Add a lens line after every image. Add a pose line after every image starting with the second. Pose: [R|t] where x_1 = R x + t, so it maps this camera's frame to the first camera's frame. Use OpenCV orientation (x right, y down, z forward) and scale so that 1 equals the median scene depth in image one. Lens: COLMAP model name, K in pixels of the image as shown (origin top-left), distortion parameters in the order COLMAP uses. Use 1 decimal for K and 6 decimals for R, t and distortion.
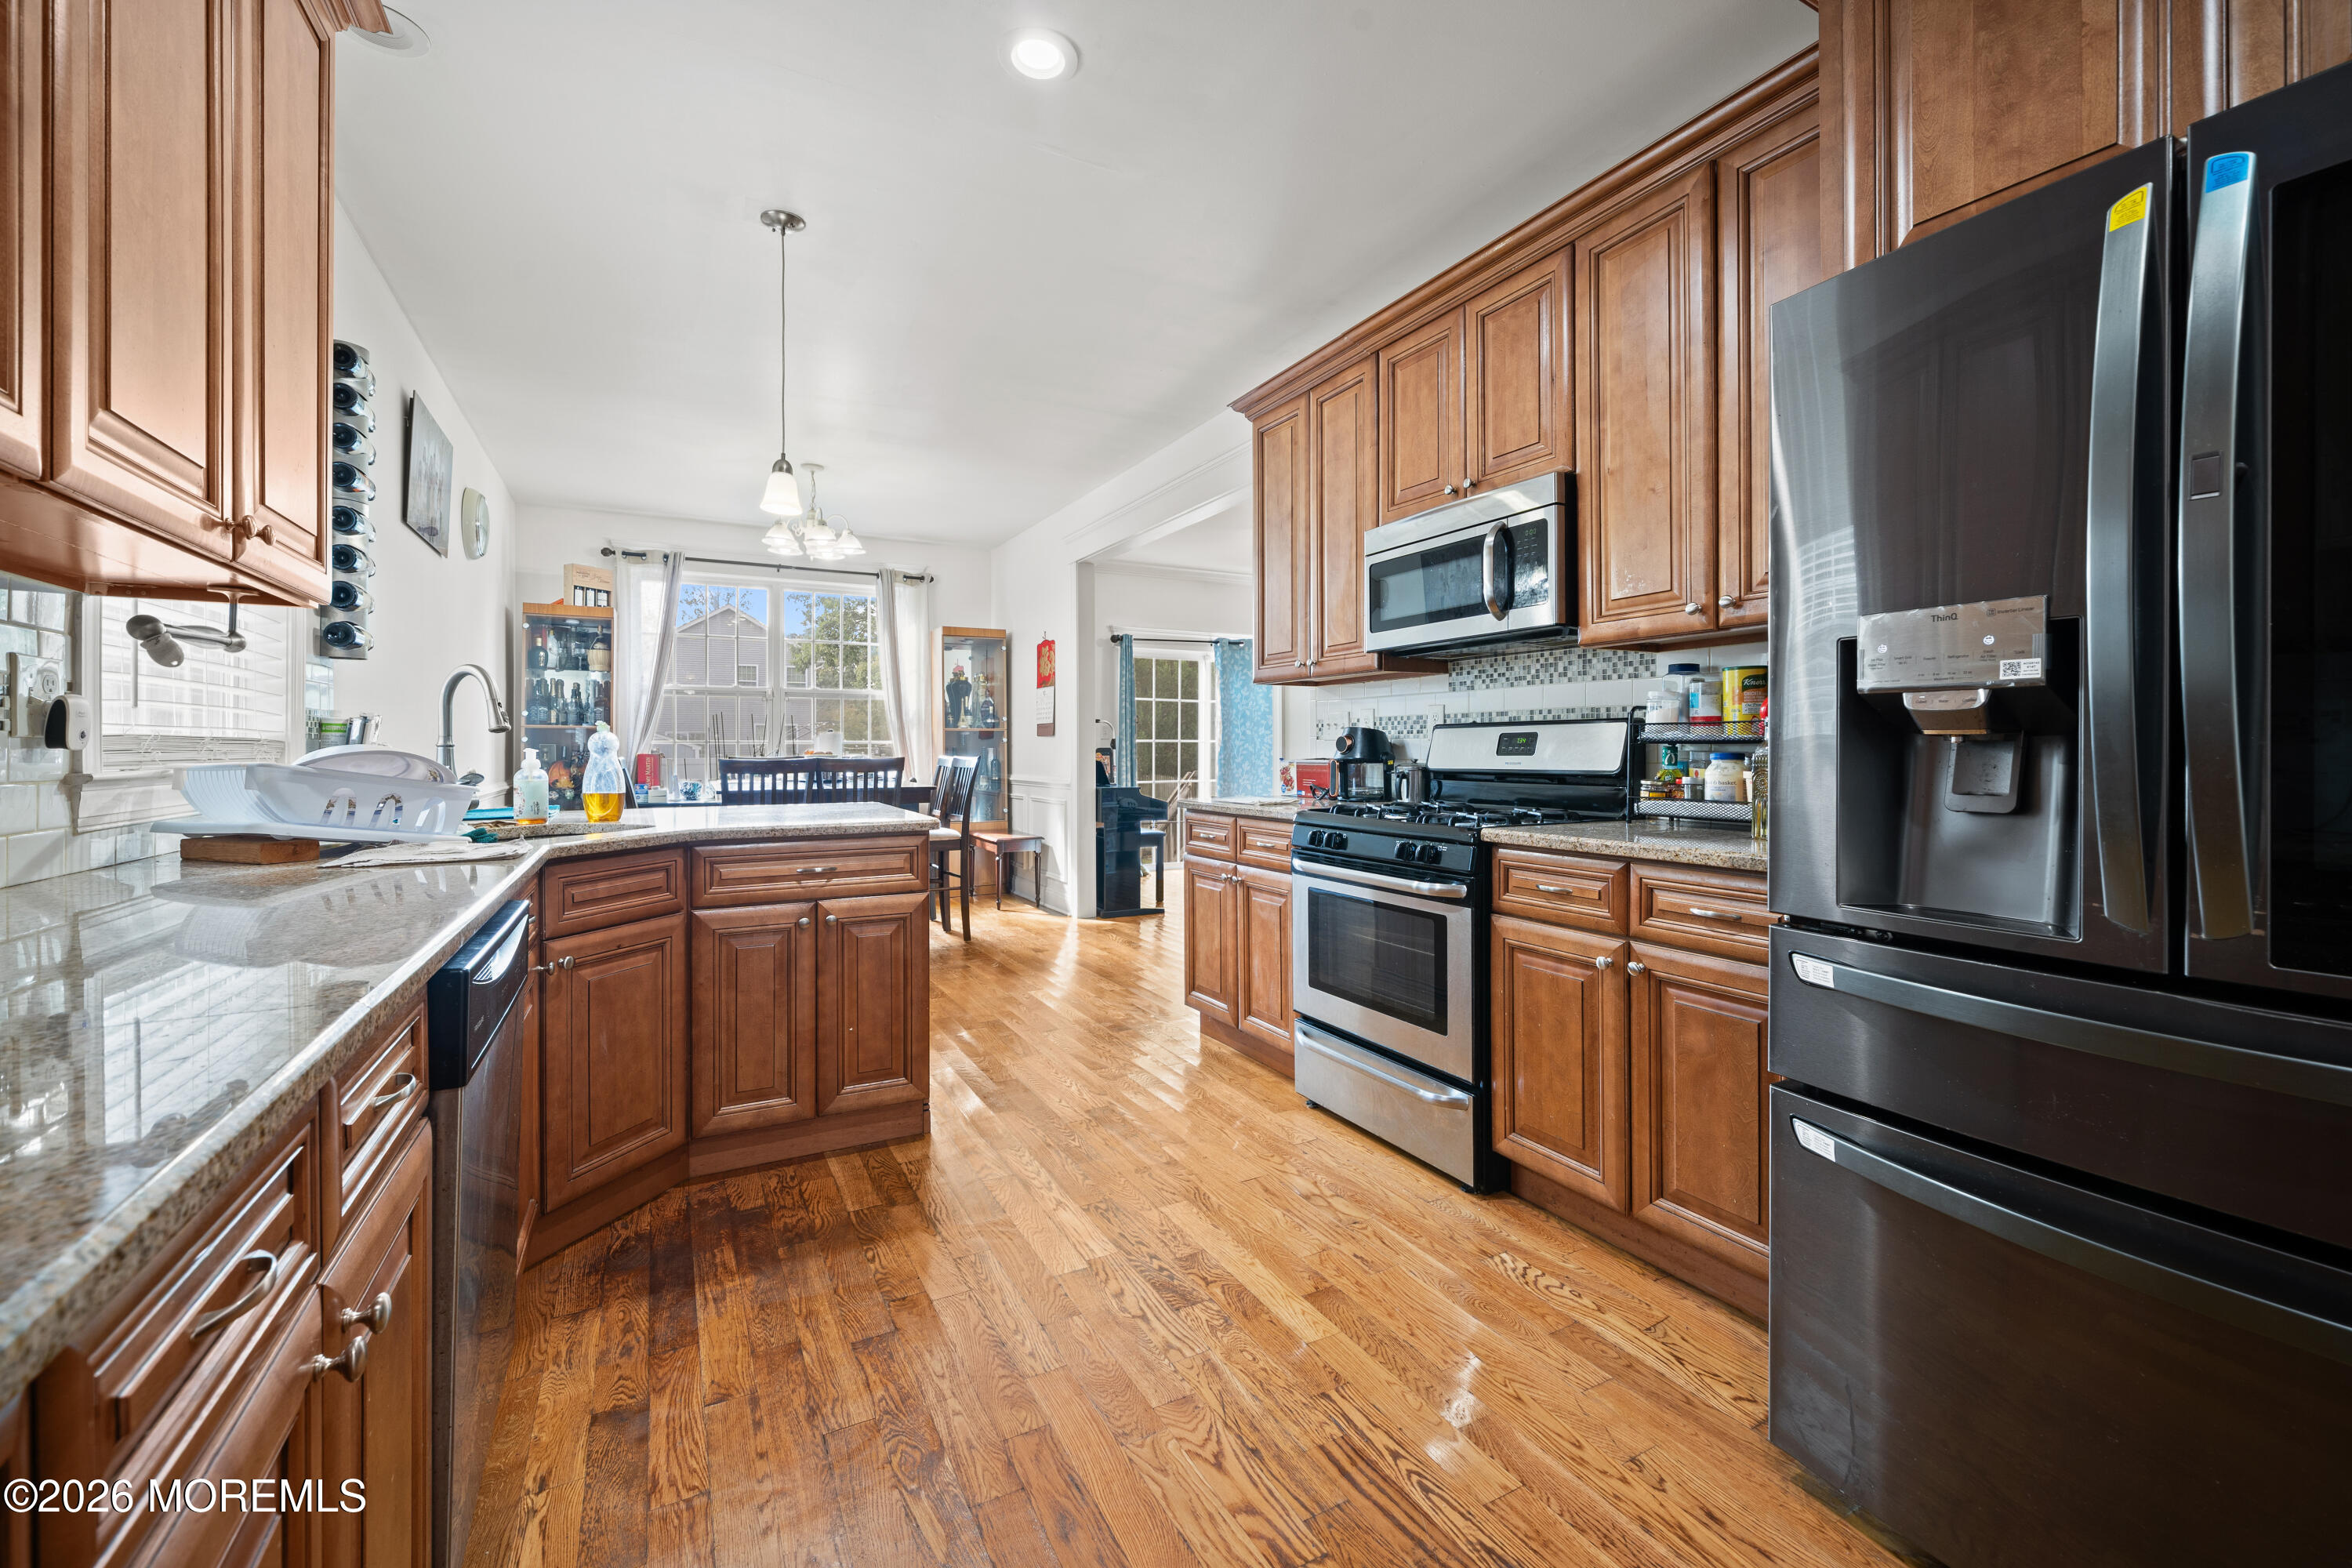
lens RADIAL K [[954.8, 0, 1172.8], [0, 954.8, 751.8], [0, 0, 1]] dist [-0.000971, -0.000015]
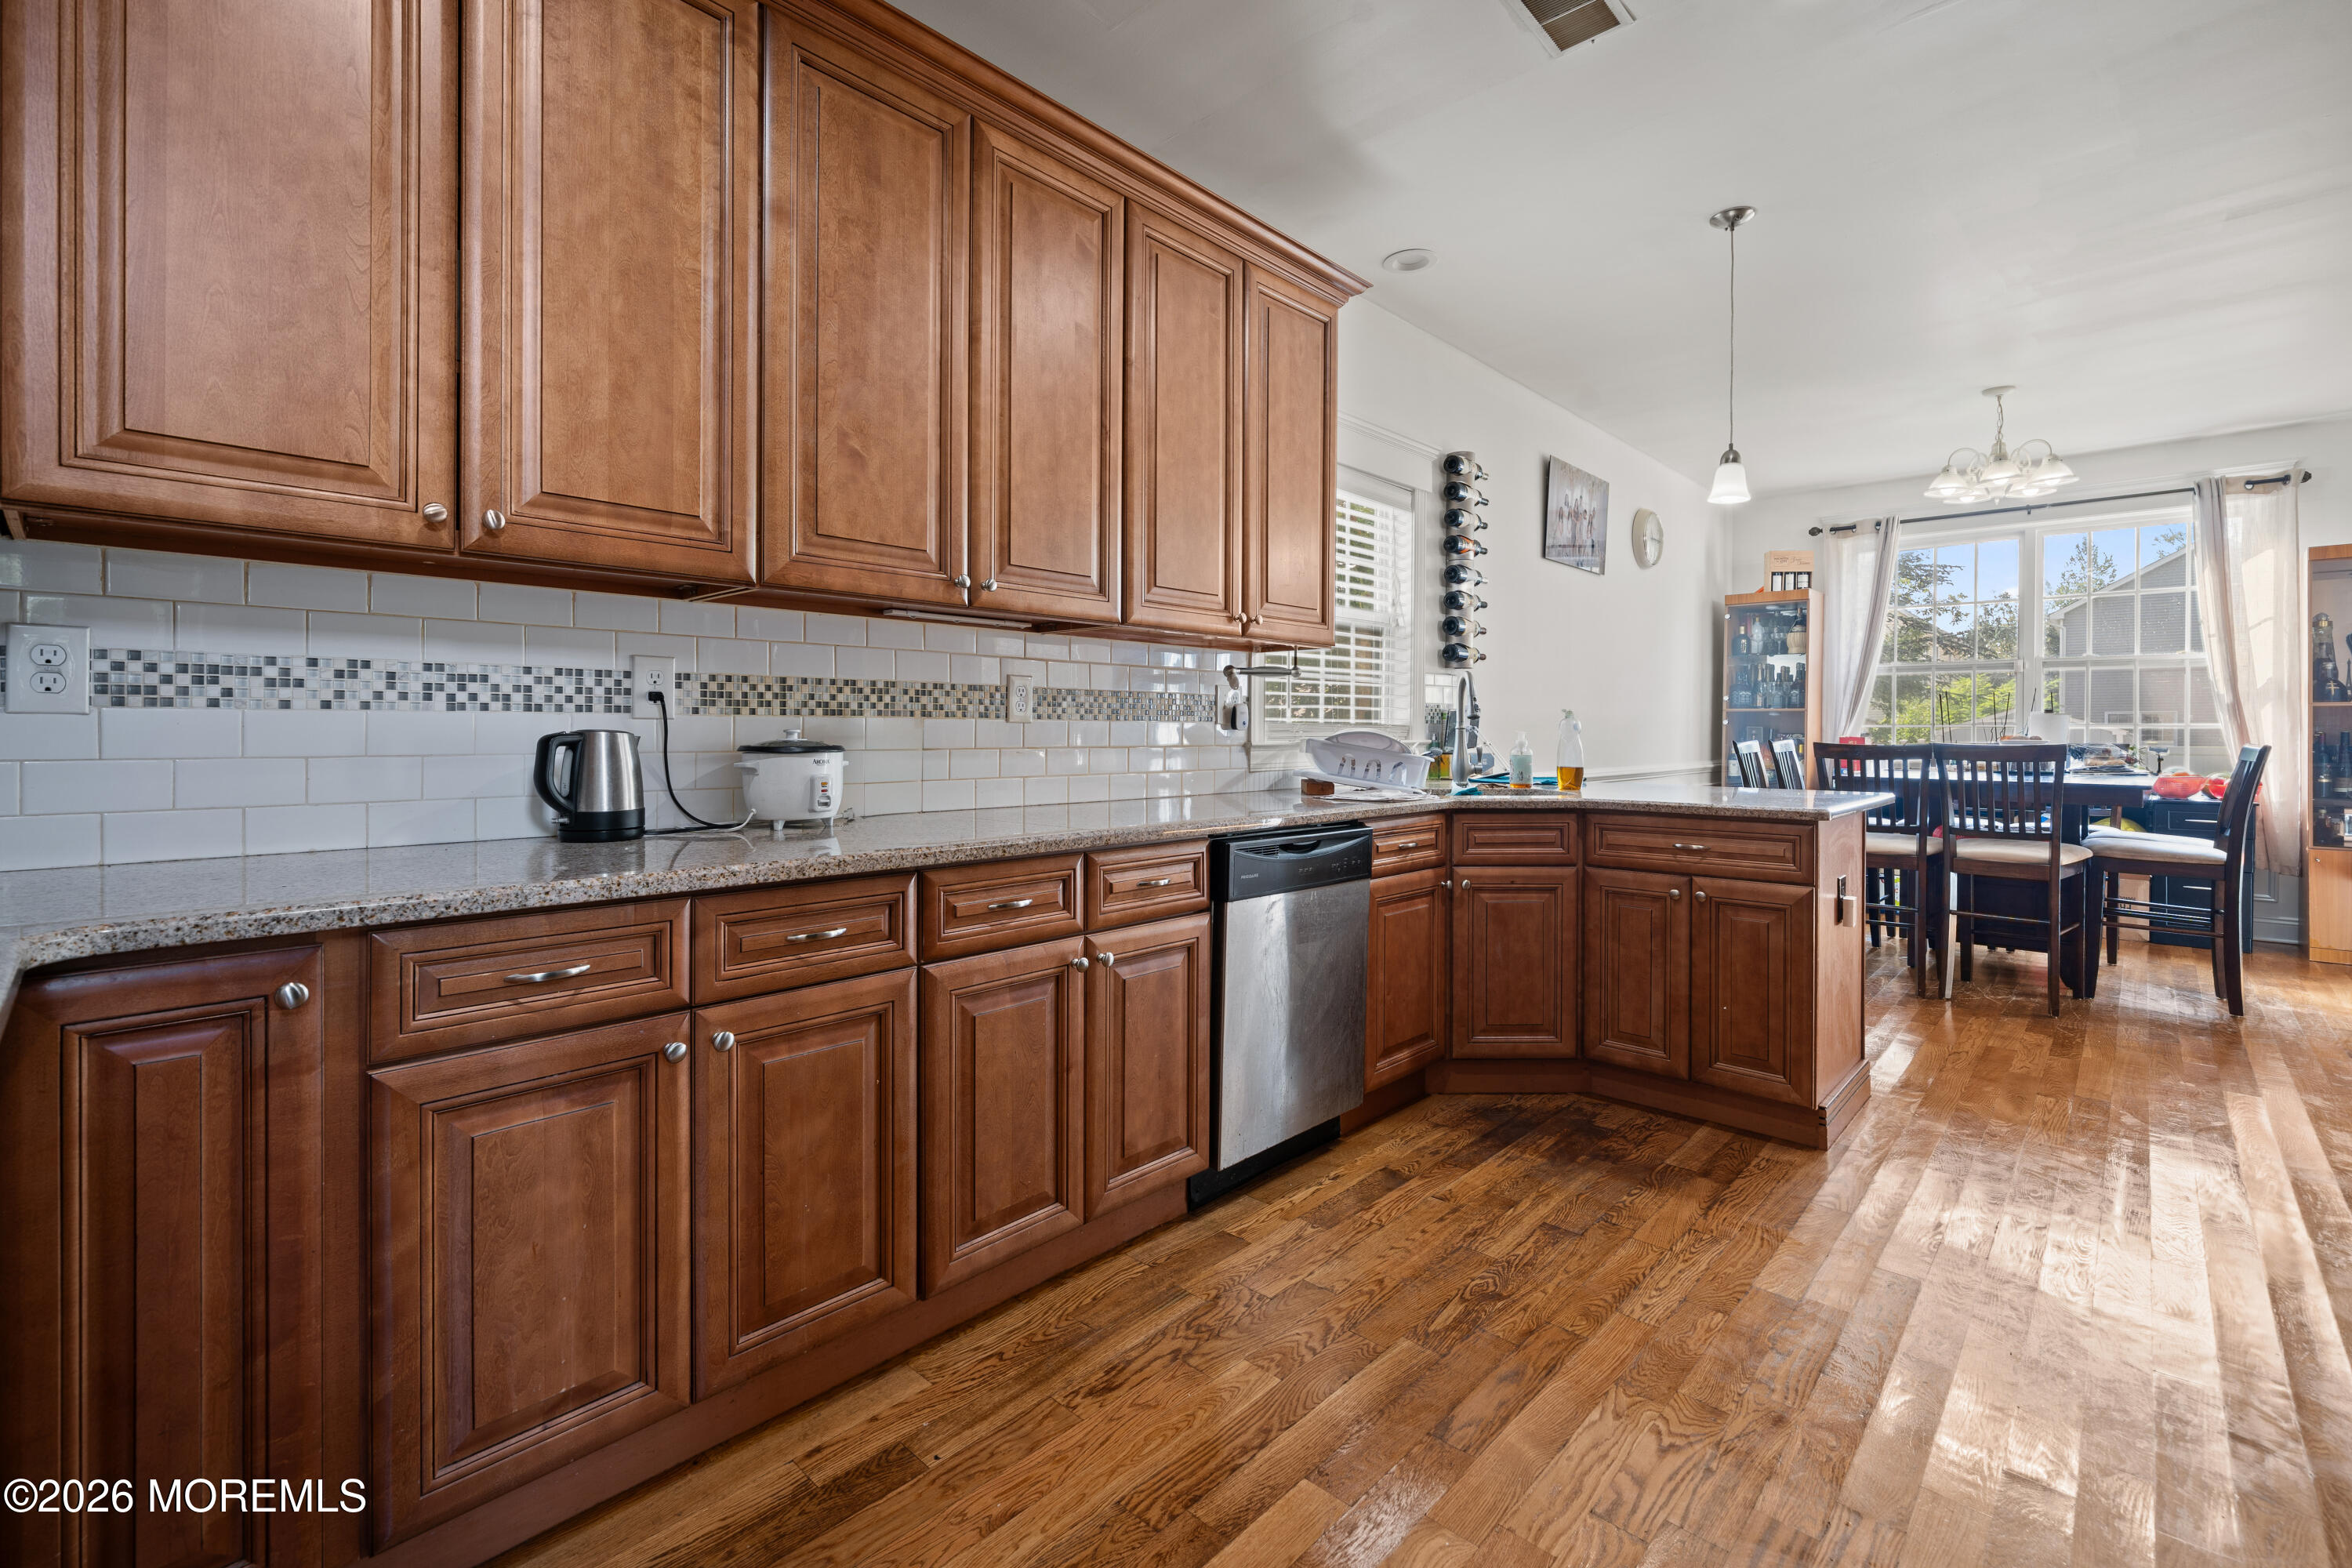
lens RADIAL K [[1022.1, 0, 1168.0], [0, 1022.1, 737.2], [0, 0, 1]] dist [-0.001509, -0.000333]
pose [[0.309752, 0.009318, -0.950772, 0.543686], [-0.006650, 0.999949, 0.007634, -0.002578], [0.950794, 0.003958, 0.309798, 0.103264]]
